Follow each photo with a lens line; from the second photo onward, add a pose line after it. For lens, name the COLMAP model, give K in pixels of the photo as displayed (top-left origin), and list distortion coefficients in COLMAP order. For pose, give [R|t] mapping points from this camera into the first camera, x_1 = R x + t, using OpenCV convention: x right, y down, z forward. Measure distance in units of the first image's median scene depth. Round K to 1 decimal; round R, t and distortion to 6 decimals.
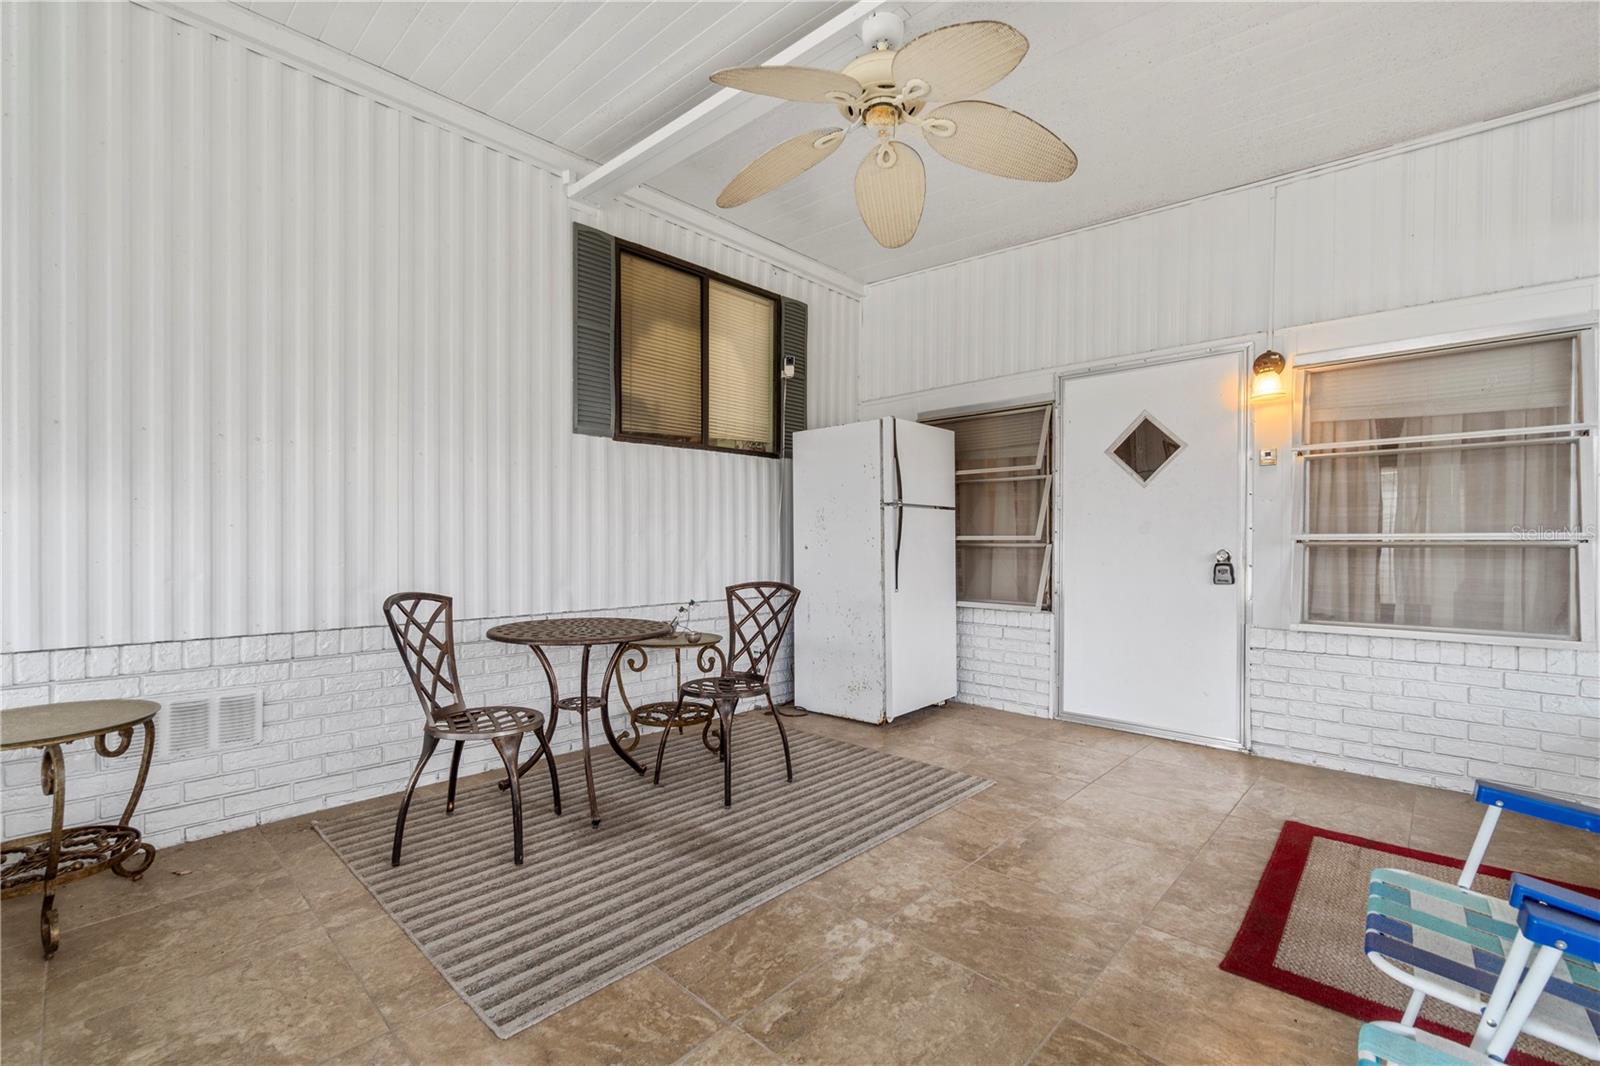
lens RADIAL K [[708.1, 0, 802.8], [0, 708.1, 538.2], [0, 0, 1]] dist [-0.005603, 0.001571]
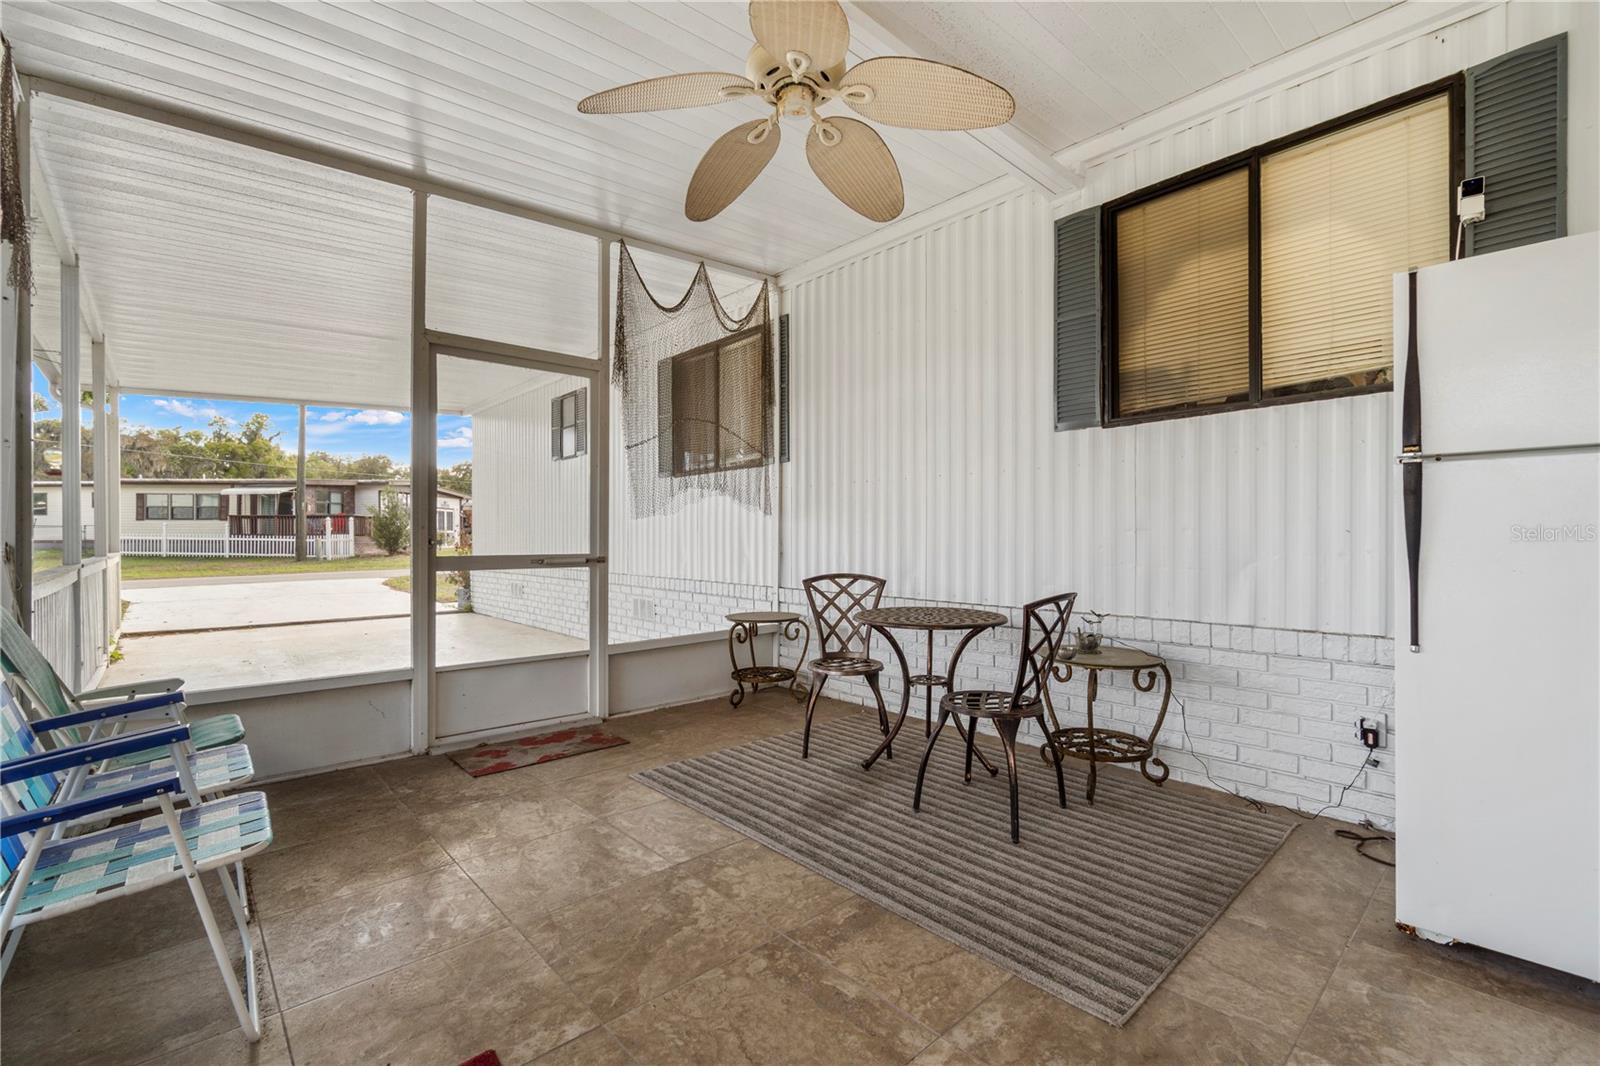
lens RADIAL K [[708.1, 0, 786.2], [0, 708.1, 524.9], [0, 0, 1]] dist [-0.005603, 0.001571]
pose [[-0.108524, -0.020185, -0.993889, 0.855688], [0.006809, 0.999755, -0.021047, 0.001969], [0.994071, -0.009052, -0.108360, 0.883351]]
